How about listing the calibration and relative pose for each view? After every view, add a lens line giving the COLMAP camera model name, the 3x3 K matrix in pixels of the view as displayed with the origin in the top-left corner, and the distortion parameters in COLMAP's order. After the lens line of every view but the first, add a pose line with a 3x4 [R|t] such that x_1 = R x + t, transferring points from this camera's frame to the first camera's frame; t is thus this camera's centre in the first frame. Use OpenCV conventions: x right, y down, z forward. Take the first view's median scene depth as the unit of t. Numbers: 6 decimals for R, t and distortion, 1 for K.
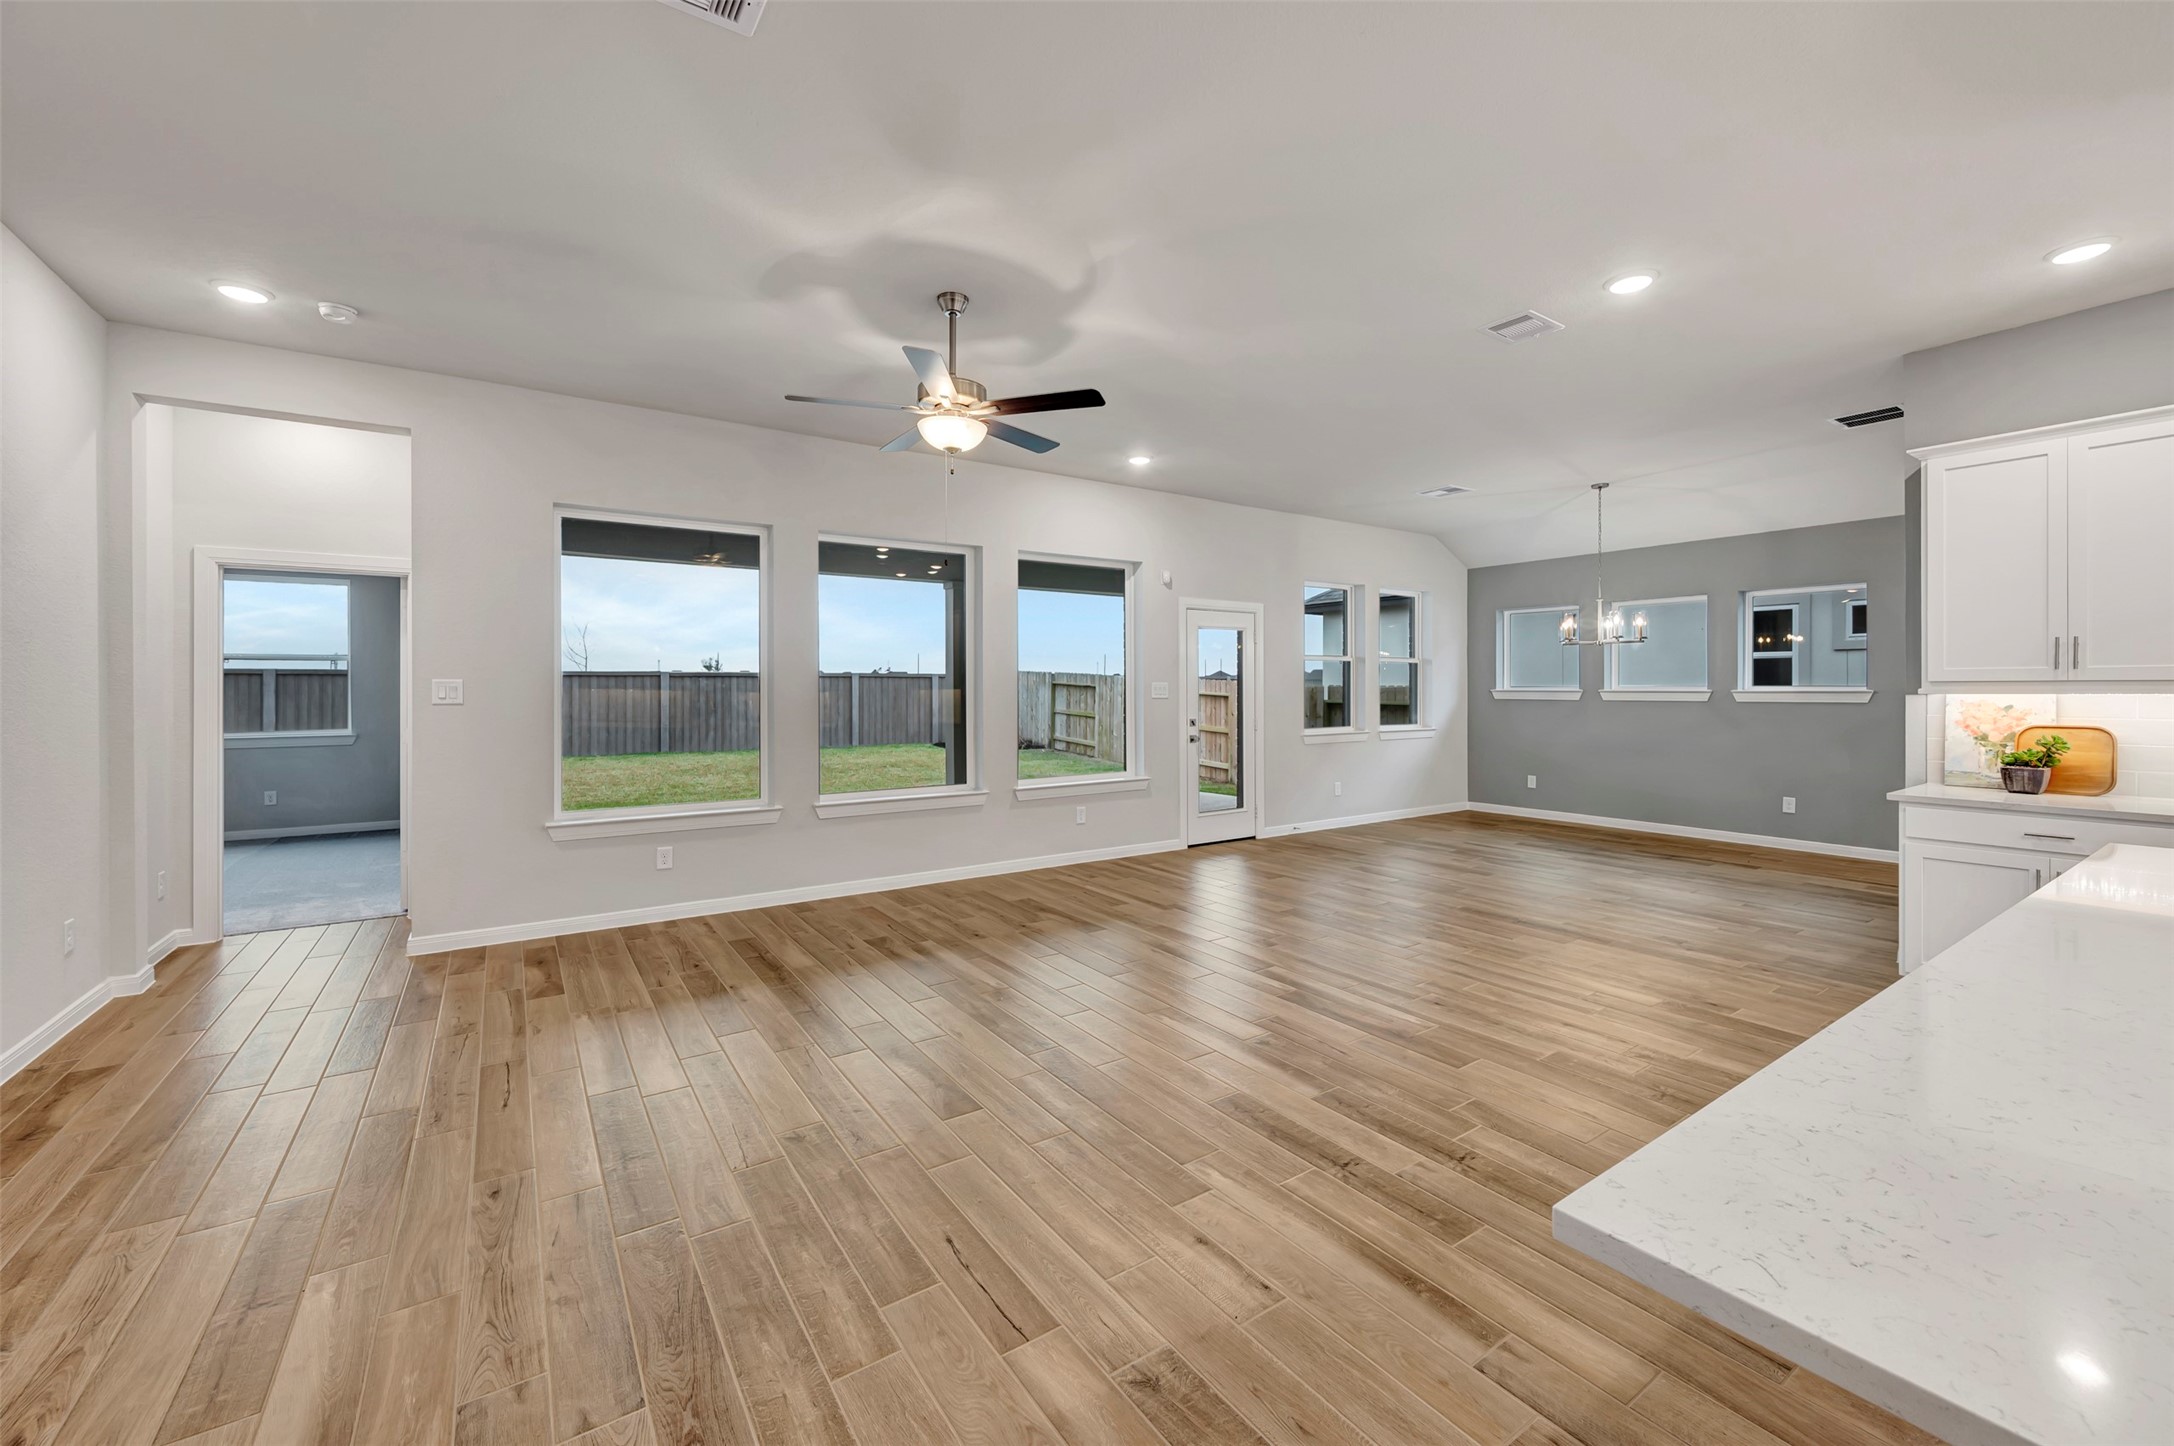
lens RADIAL K [[866.3, 0, 1094.6], [0, 866.3, 688.3], [0, 0, 1]] dist [0.000938, -0.000305]
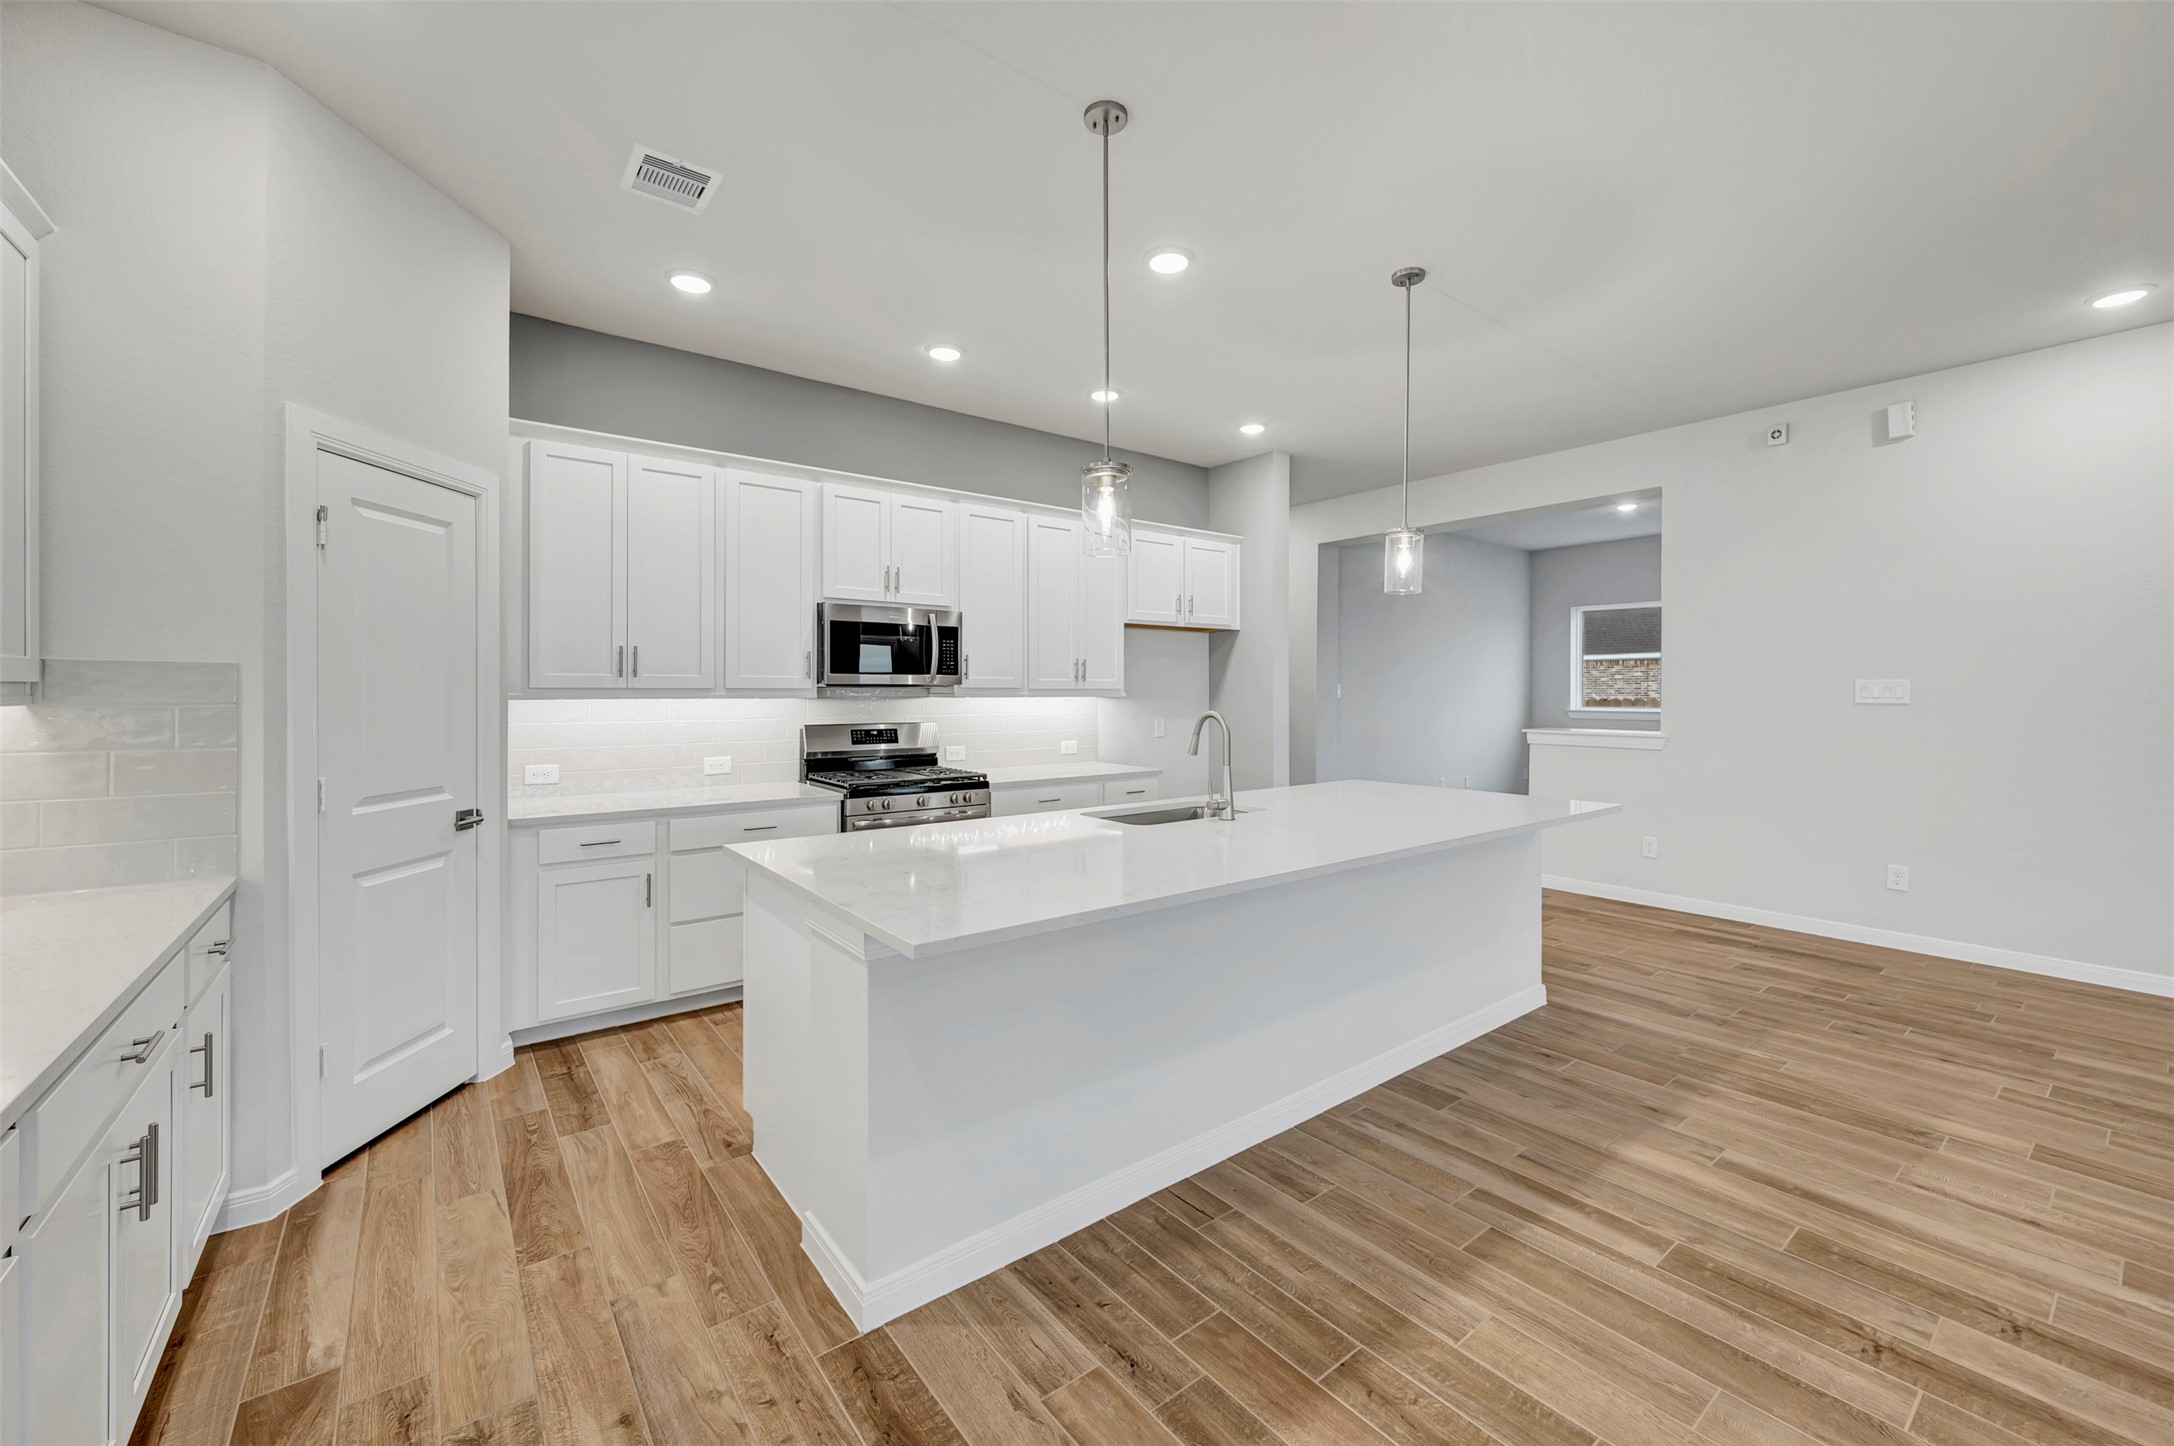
lens RADIAL K [[855.1, 0, 1096.6], [0, 855.1, 705.1], [0, 0, 1]] dist [-0.002919, -0.000190]
pose [[-0.998214, 0.004477, -0.059570, 0.408927], [0.003225, 0.999772, 0.021093, -0.001673], [0.059651, 0.020863, -0.998001, 0.610096]]
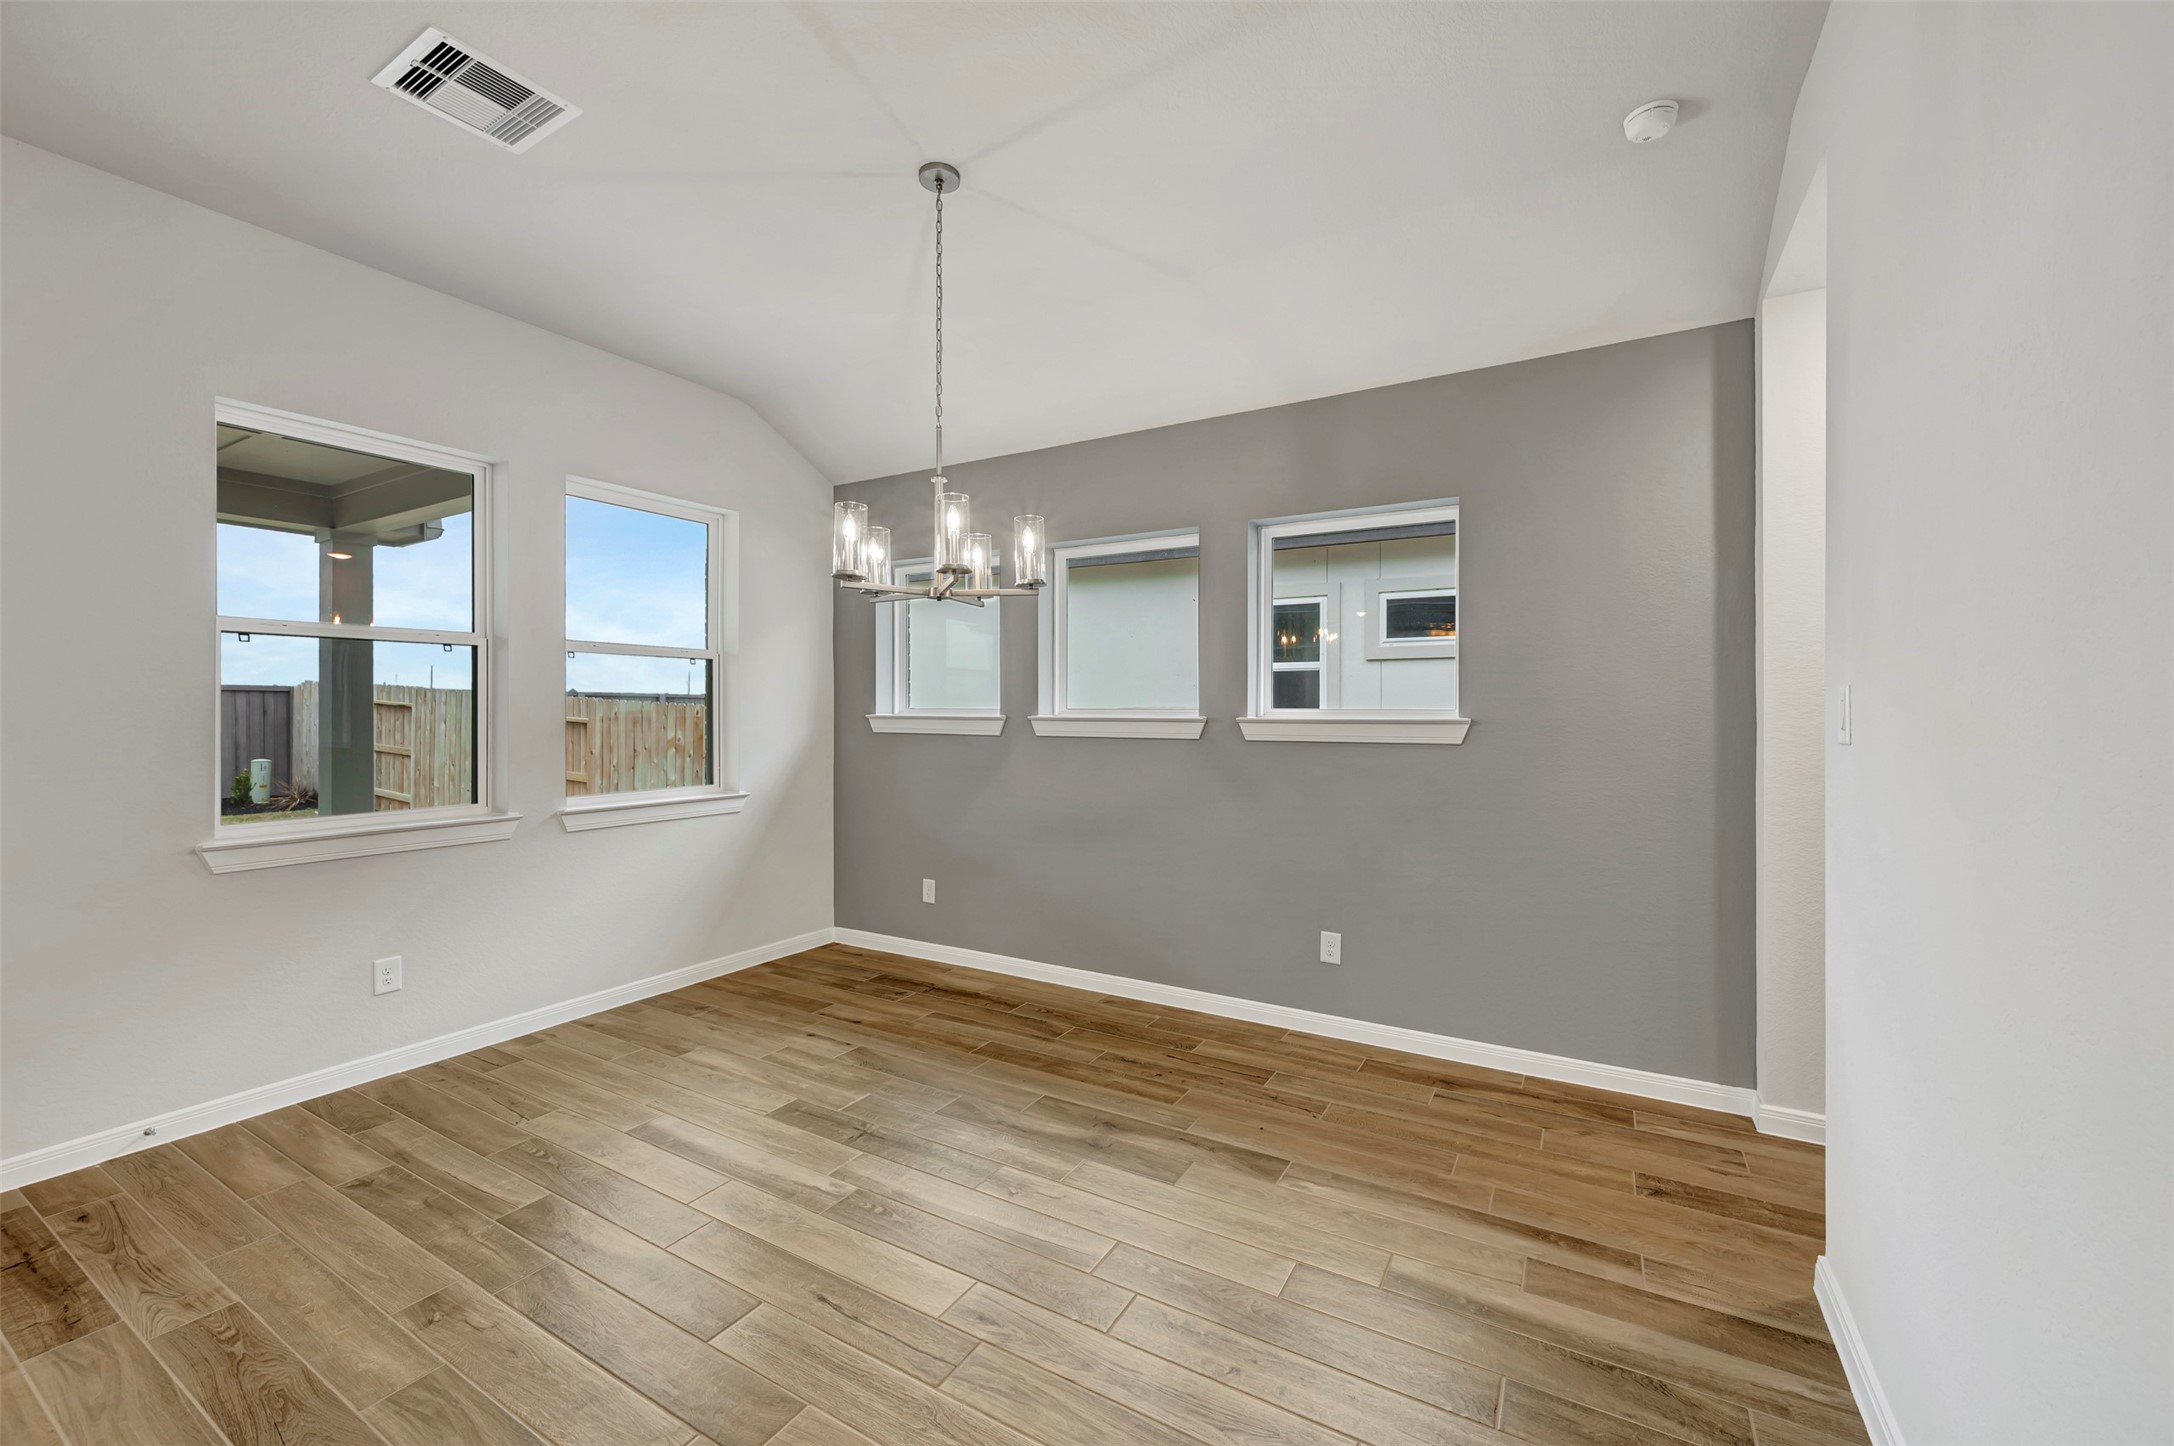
lens RADIAL K [[864.9, 0, 1102.1], [0, 864.9, 709.7], [0, 0, 1]] dist [0.000627, -0.000456]
pose [[0.900366, 0.004116, 0.435115, 0.493008], [-0.003685, 0.999992, -0.001834, -0.001344], [-0.435119, 0.000048, 0.900373, 0.644020]]
